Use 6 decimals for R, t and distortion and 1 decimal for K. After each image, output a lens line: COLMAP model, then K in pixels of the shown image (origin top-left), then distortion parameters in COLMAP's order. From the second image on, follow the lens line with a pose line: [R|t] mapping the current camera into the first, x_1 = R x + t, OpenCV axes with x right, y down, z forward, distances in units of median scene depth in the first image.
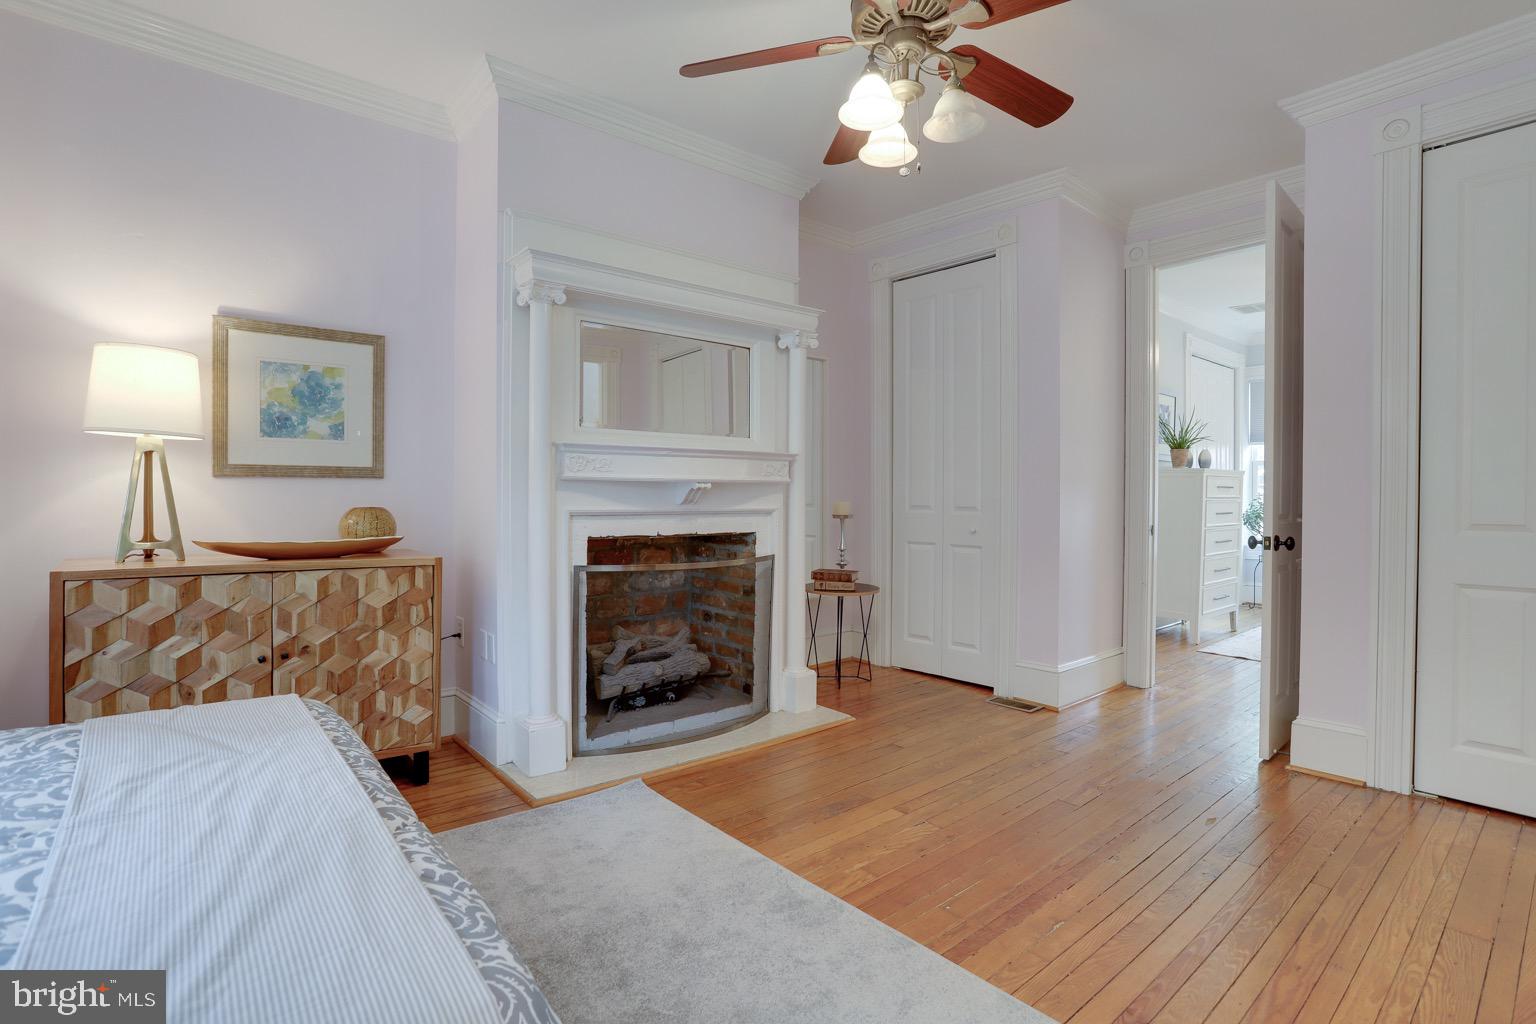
lens RADIAL K [[742.9, 0, 765.5], [0, 742.9, 506.6], [0, 0, 1]] dist [-0.063729, 0.026221]
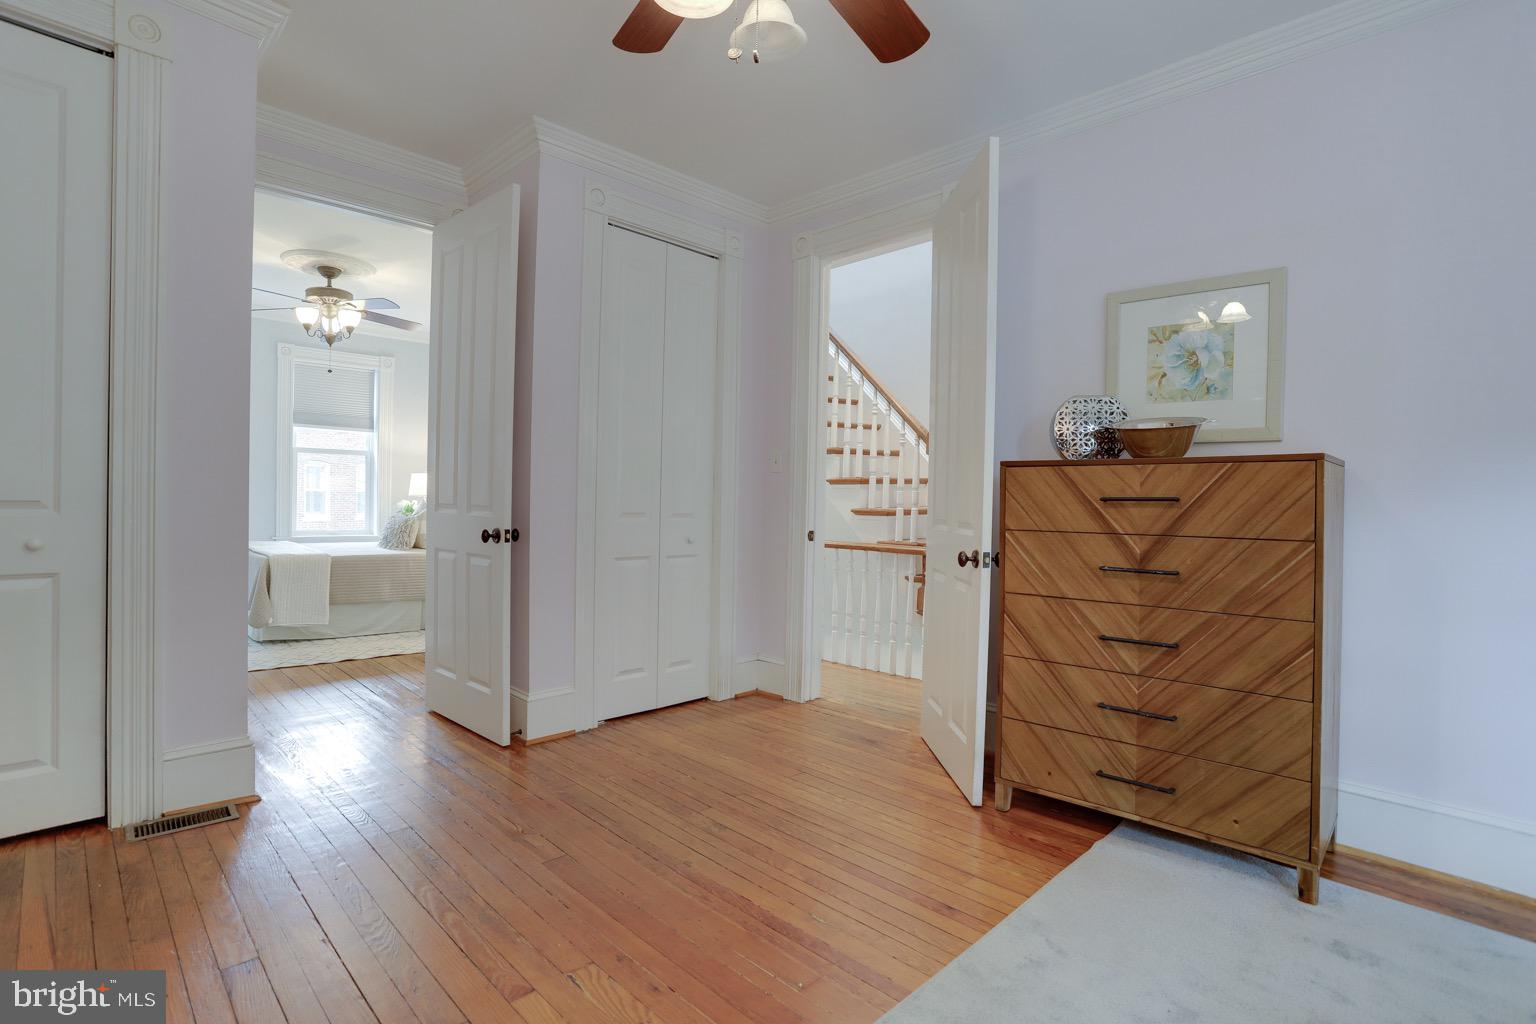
lens RADIAL K [[742.9, 0, 765.5], [0, 742.9, 506.6], [0, 0, 1]] dist [-0.063729, 0.026221]
pose [[-0.086416, -0.018987, 0.996078, -0.359306], [-0.014883, 0.999731, 0.017766, -0.013096], [-0.996148, -0.013289, -0.086676, 0.700071]]
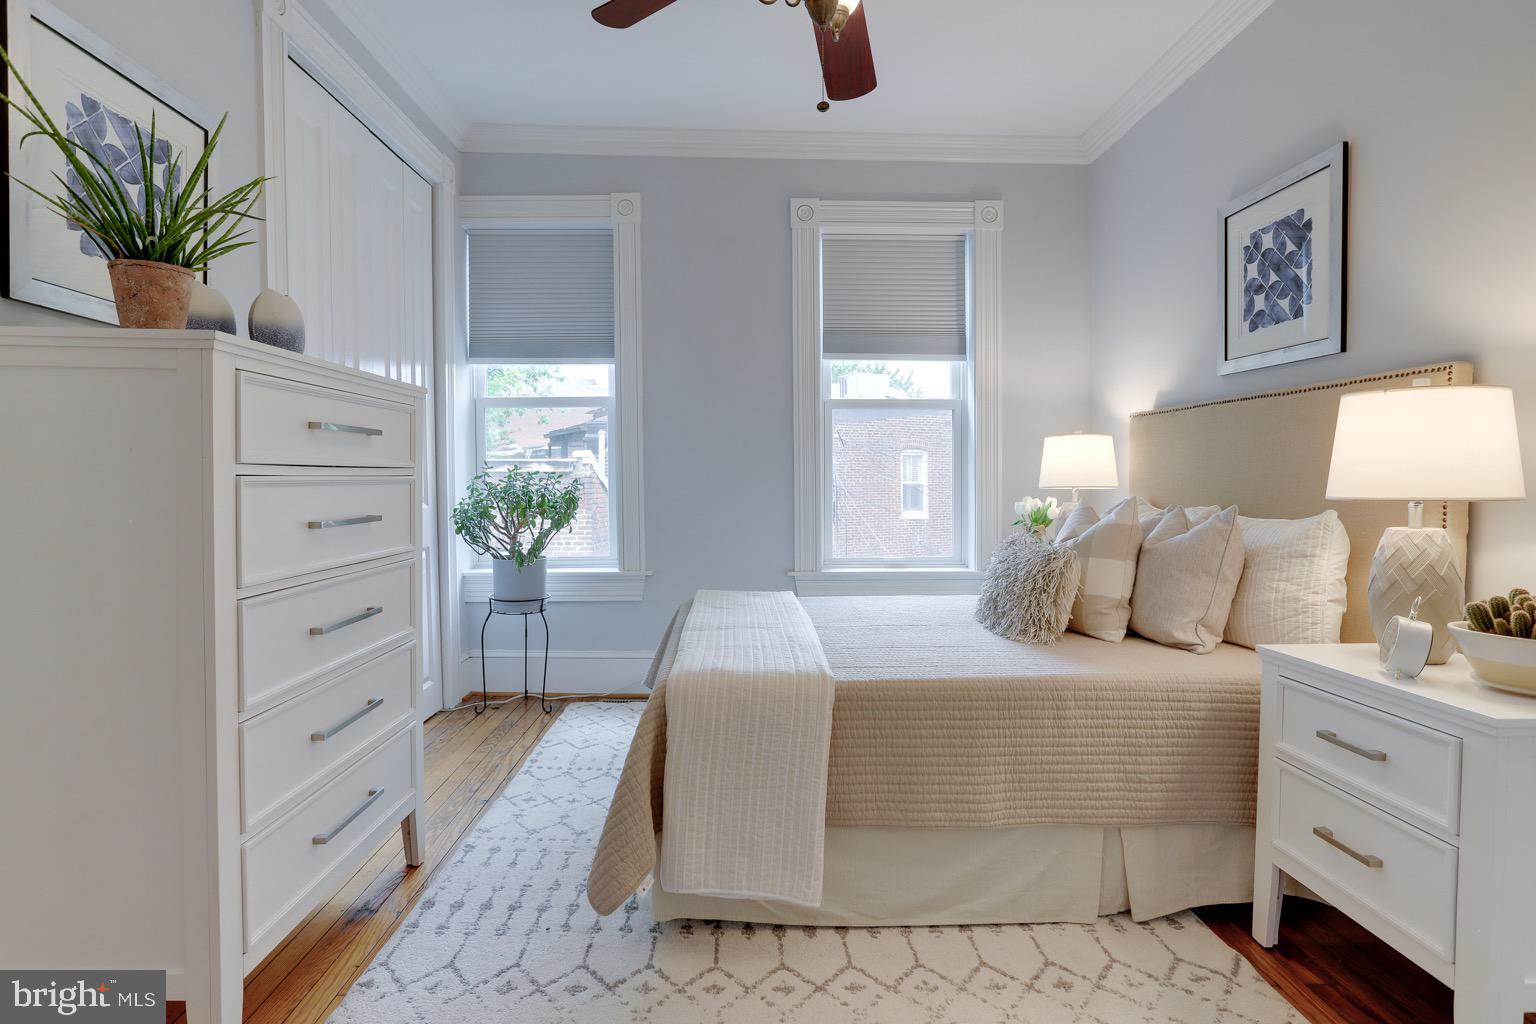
lens RADIAL K [[746.1, 0, 767.6], [0, 746.1, 506.6], [0, 0, 1]] dist [-0.079988, 0.043813]
pose [[0.627256, -0.028475, 0.778293, 0.926535], [0.006273, 0.999484, 0.031512, 0.001893], [-0.778788, -0.014884, 0.627110, 1.238770]]
